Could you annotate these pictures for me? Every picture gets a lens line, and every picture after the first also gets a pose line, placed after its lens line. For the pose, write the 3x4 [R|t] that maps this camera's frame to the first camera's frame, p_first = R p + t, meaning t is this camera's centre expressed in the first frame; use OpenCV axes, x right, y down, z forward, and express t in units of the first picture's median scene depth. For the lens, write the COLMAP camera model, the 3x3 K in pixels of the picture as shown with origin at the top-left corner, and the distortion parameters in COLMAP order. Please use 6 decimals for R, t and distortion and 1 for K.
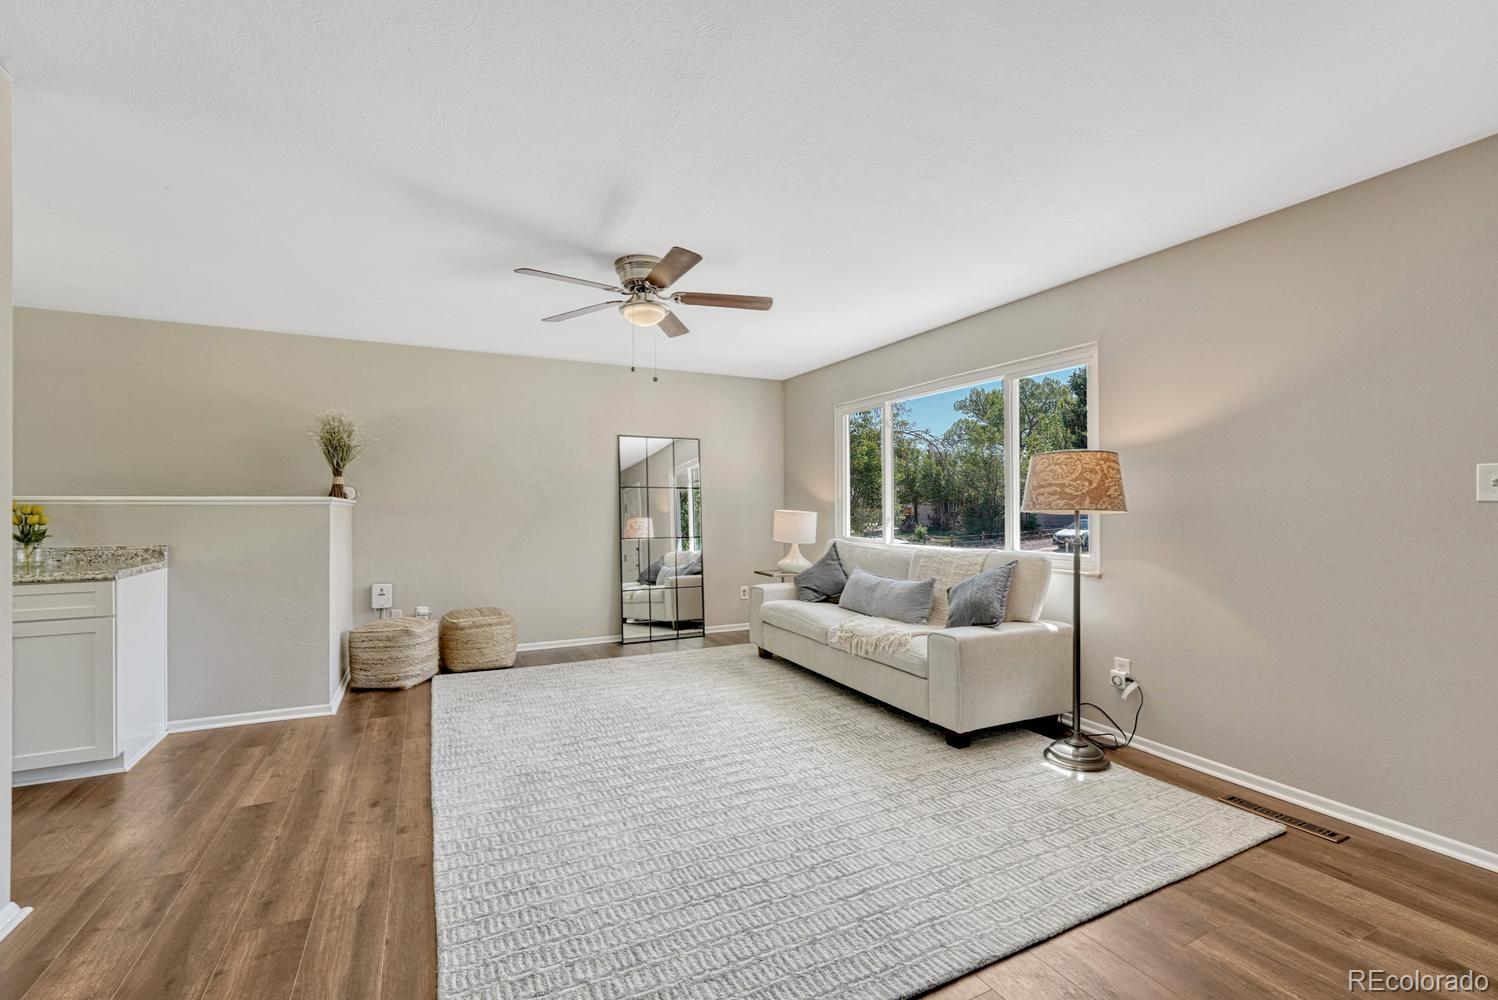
lens RADIAL K [[634.1, 0, 745.3], [0, 634.1, 493.3], [0, 0, 1]] dist [0.001598, 0.000856]
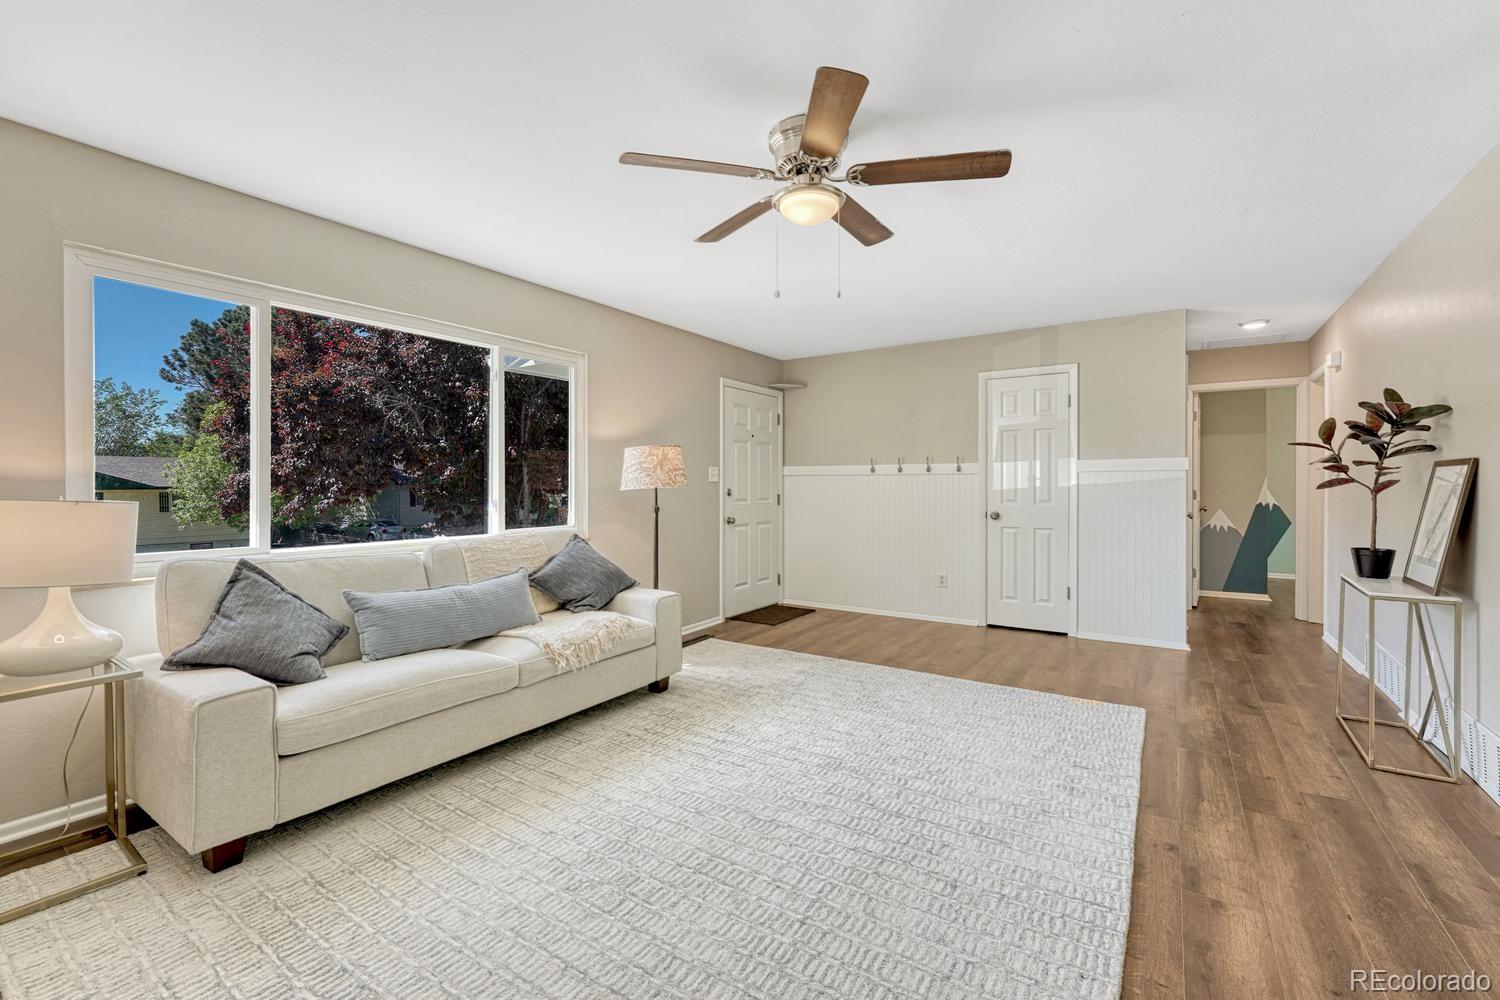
lens RADIAL K [[634.9, 0, 746.3], [0, 634.9, 493.3], [0, 0, 1]] dist [0.001598, 0.000856]
pose [[-0.495380, -0.011515, 0.868600, -1.010997], [-0.013911, 0.999889, 0.005322, 0.040492], [-0.868565, -0.009447, -0.495485, 1.960057]]
